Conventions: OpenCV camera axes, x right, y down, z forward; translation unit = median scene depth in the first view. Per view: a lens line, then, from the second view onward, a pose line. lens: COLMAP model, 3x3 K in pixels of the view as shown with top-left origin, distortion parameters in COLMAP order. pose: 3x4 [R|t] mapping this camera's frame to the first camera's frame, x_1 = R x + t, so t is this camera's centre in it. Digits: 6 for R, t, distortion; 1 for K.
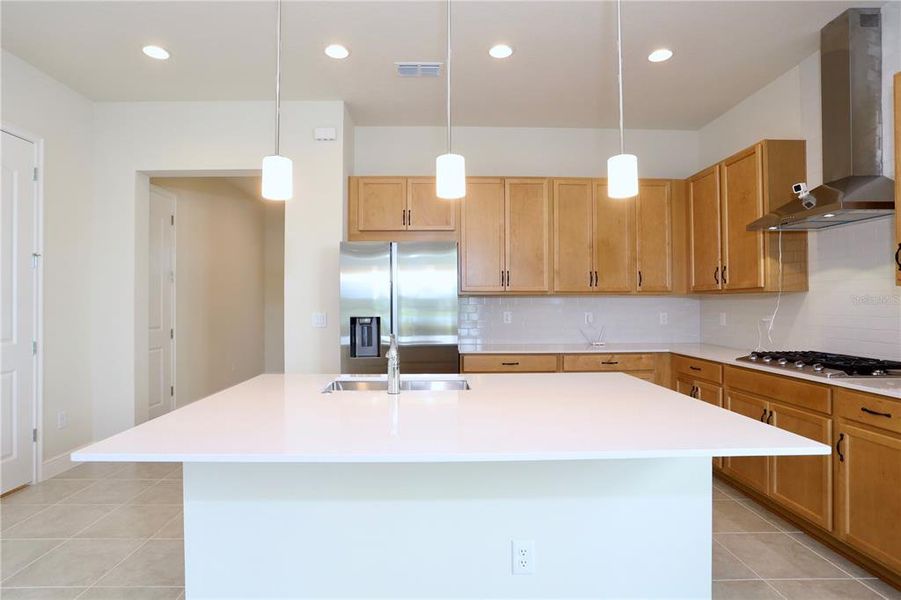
lens RADIAL K [[471.3, 0, 448.2], [0, 471.3, 303.6], [0, 0, 1]] dist [-0.019257, 0.006122]
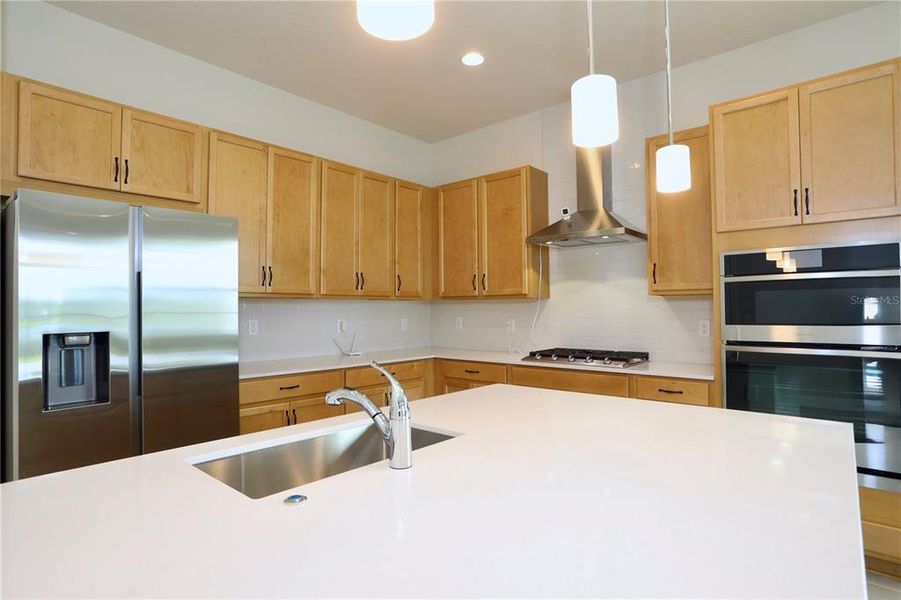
lens RADIAL K [[496.4, 0, 443.4], [0, 496.4, 296.5], [0, 0, 1]] dist [0.000643, 0.003901]
pose [[0.691259, 0.018320, 0.722375, -0.276673], [0.001097, 0.999651, -0.026402, 0.001627], [-0.722607, 0.019043, 0.690997, 0.255539]]
